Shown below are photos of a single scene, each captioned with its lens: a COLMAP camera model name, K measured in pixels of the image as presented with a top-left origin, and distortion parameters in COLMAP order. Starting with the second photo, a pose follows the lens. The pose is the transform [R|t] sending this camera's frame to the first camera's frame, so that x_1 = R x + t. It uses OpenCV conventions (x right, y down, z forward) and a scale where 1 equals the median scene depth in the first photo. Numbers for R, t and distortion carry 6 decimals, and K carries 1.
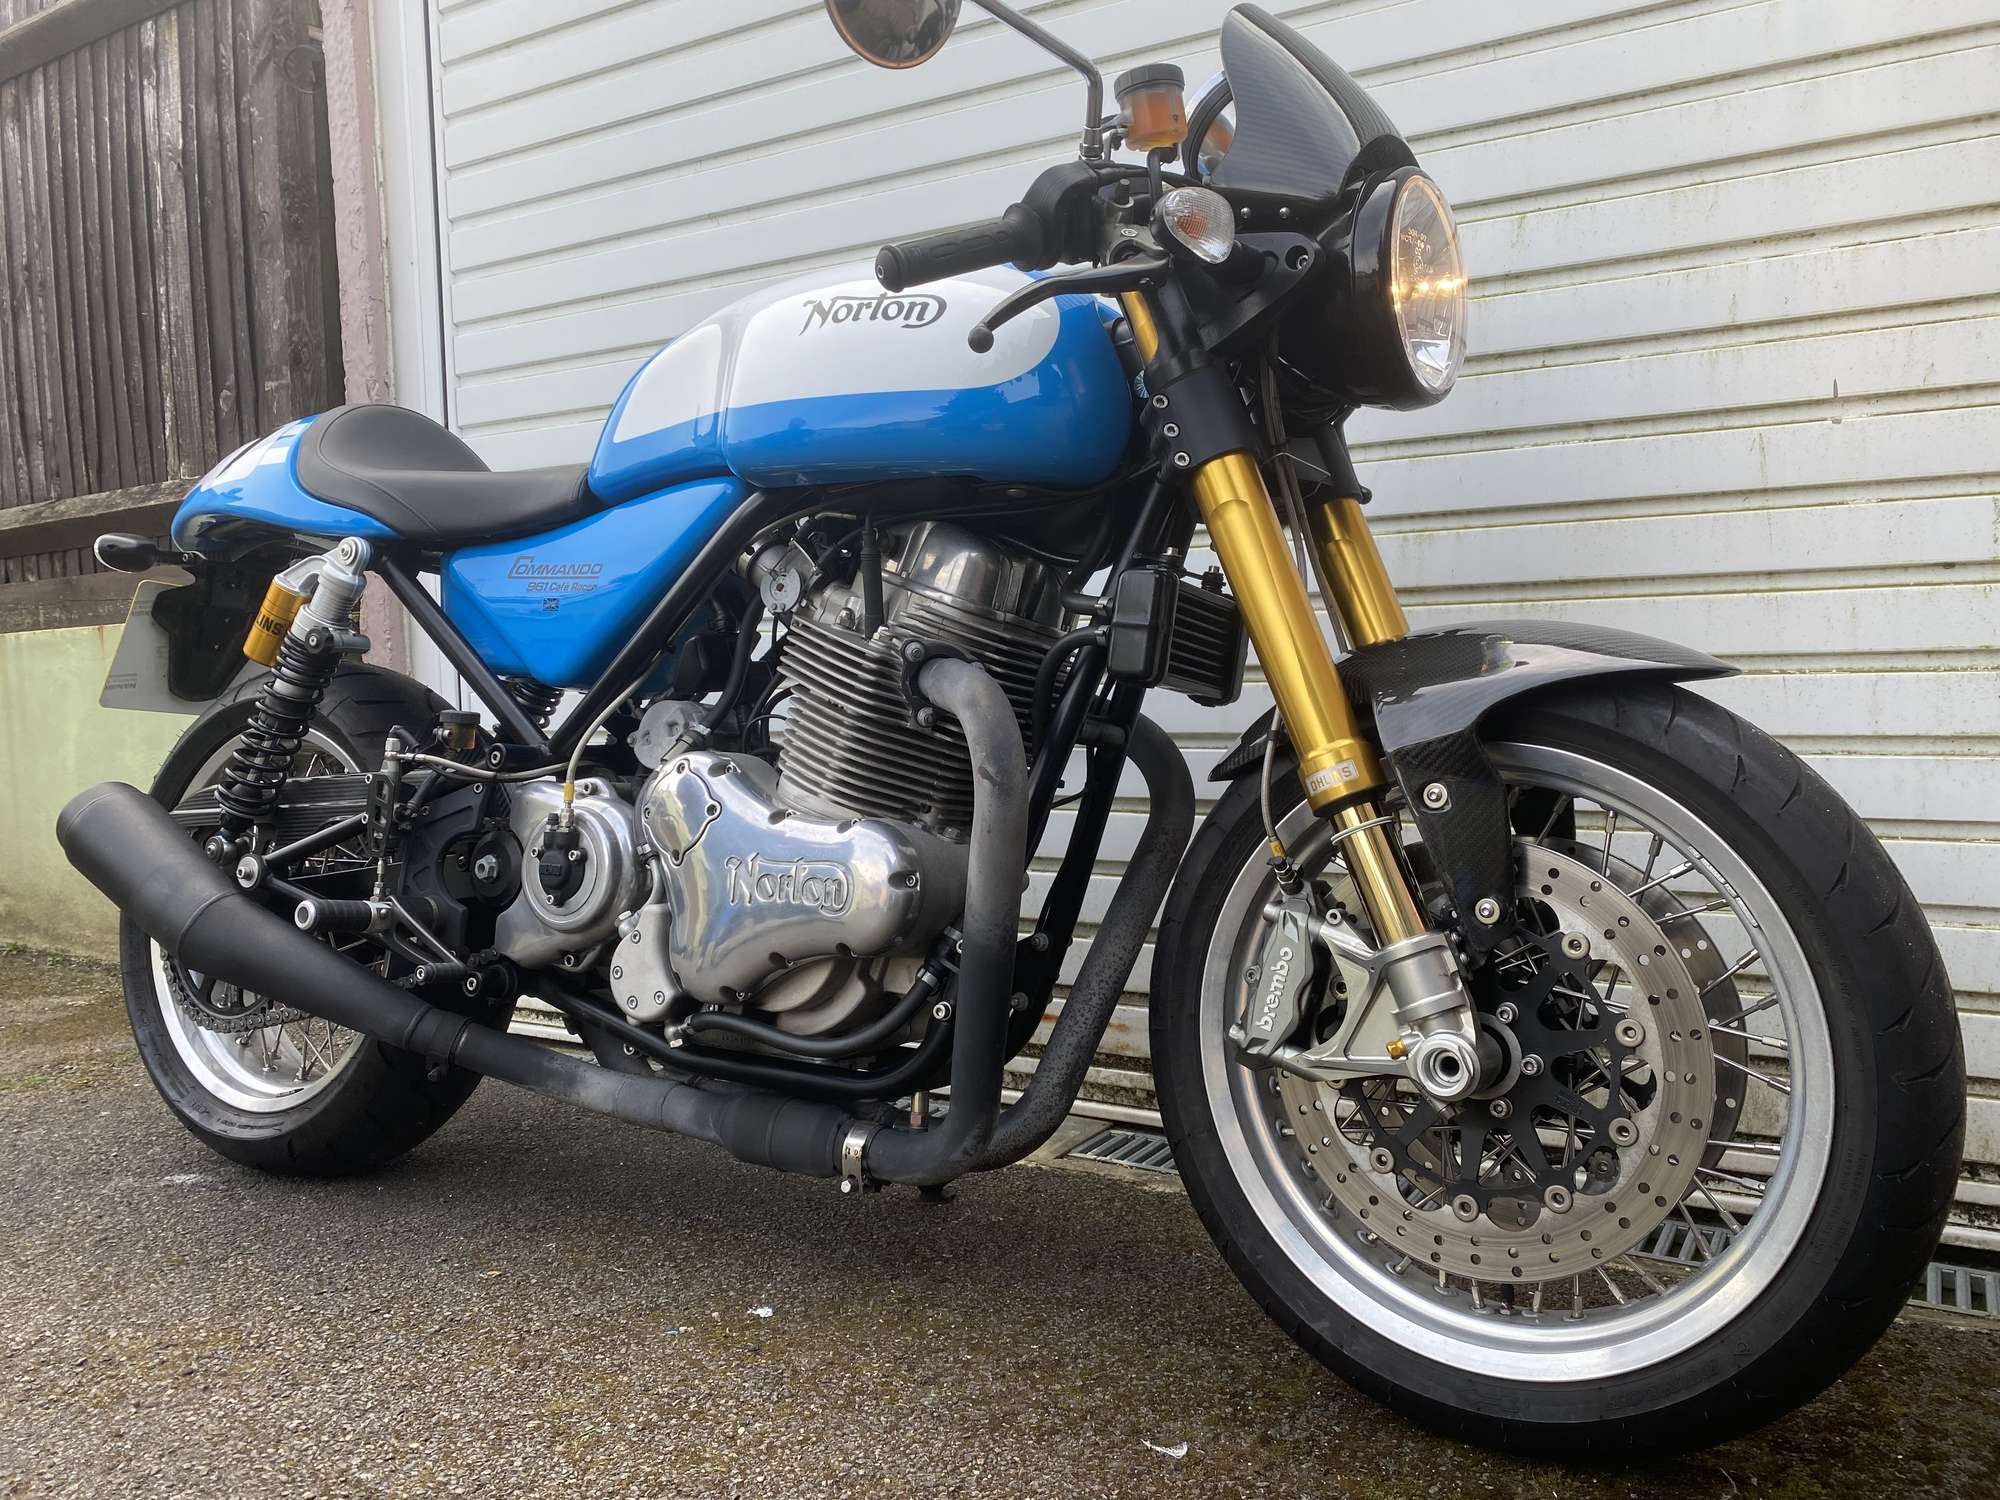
lens RADIAL K [[1541.4, 0, 1012.8], [0, 1541.4, 749.1], [0, 0, 1]] dist [0.030332, 0.002882]
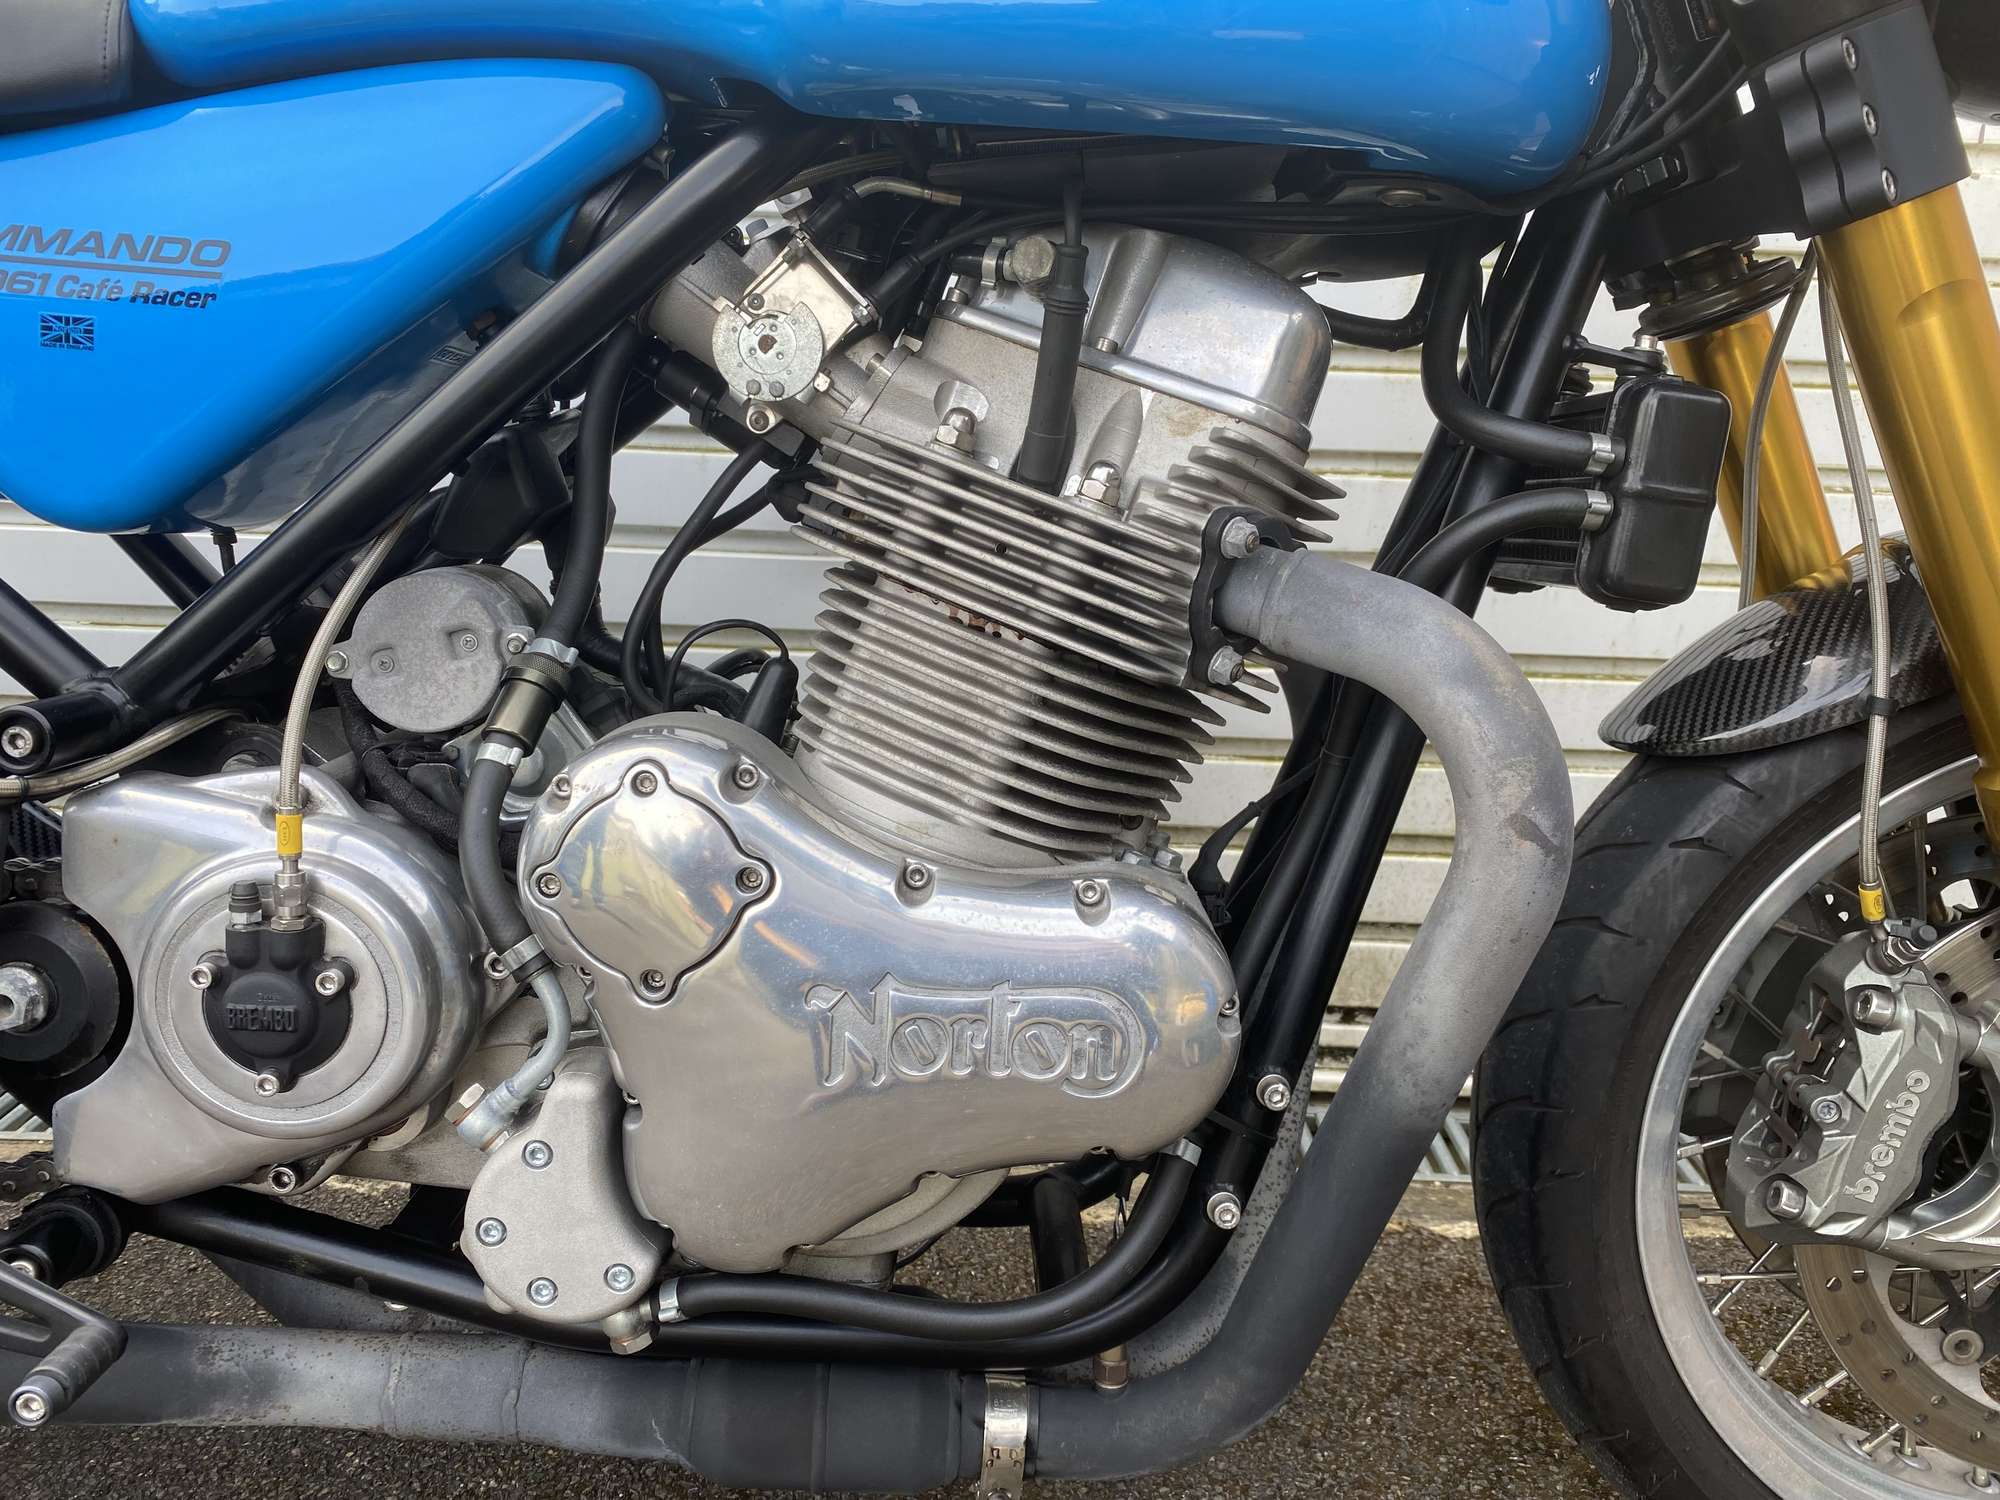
lens RADIAL K [[1473.6, 0, 1000.0], [0, 1473.6, 750.0], [0, 0, 1]] dist [-0.001943, 0.004968]
pose [[0.857669, -0.086734, 0.506834, -0.335889], [-0.027336, 0.976587, 0.213380, -0.087042], [-0.513475, -0.196864, 0.835218, 0.600811]]
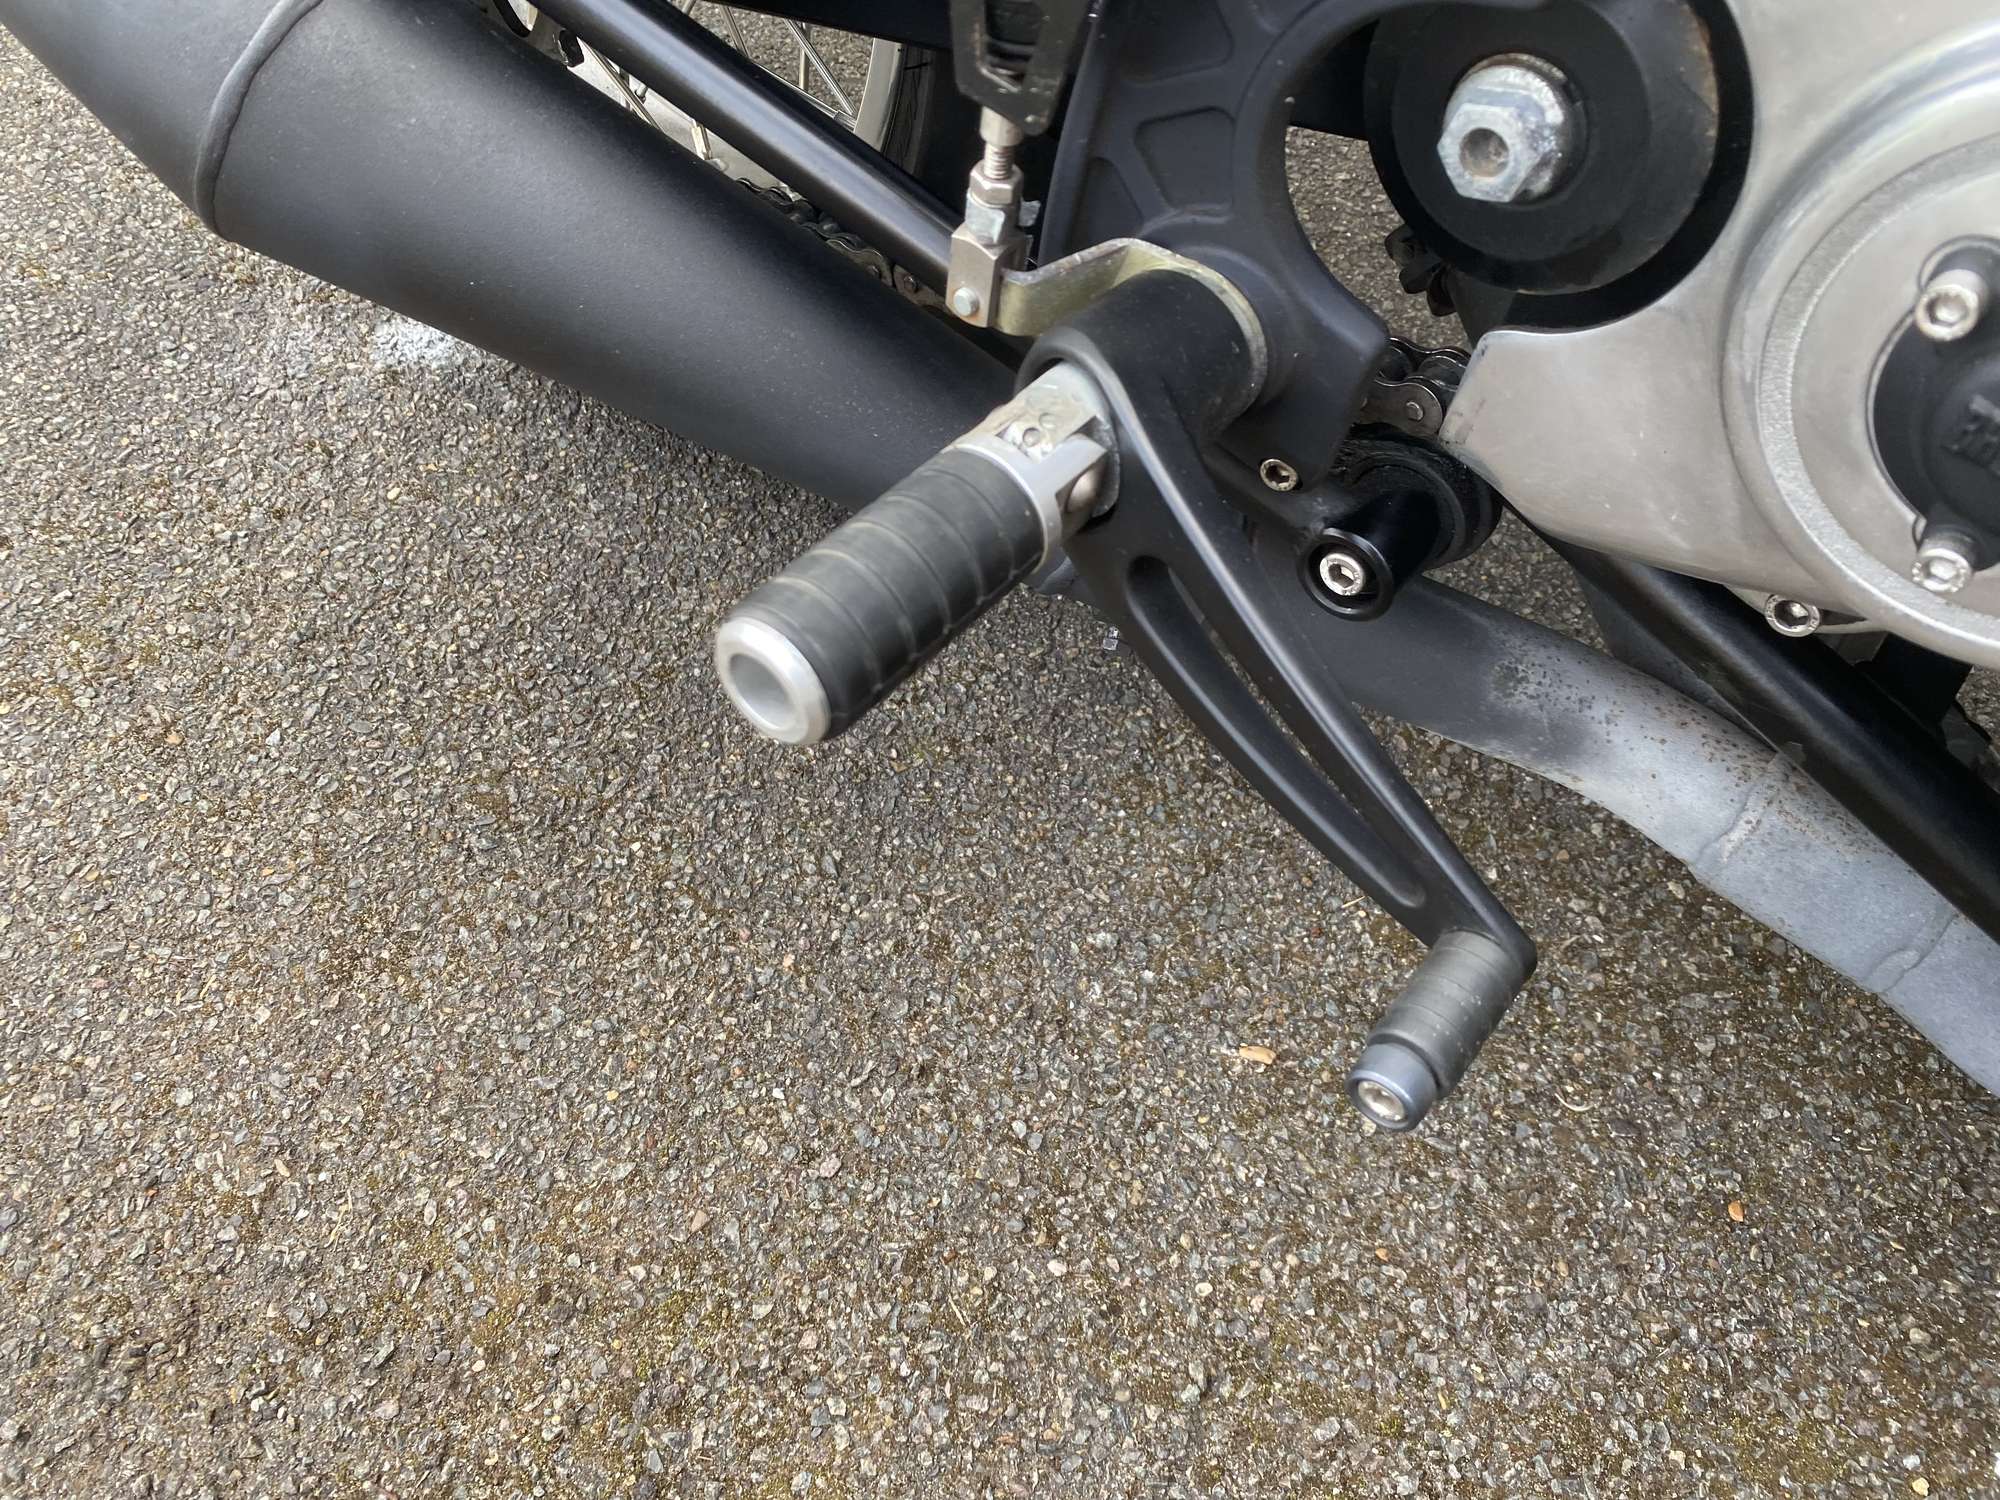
lens RADIAL K [[1542.9, 0, 1005.9], [0, 1542.9, 738.9], [0, 0, 1]] dist [0.025871, -0.027820]
pose [[0.984571, 0.162107, -0.065888, -0.412357], [-0.036472, 0.558377, 0.828785, -0.047885], [0.171142, -0.813595, 0.555674, 0.890905]]
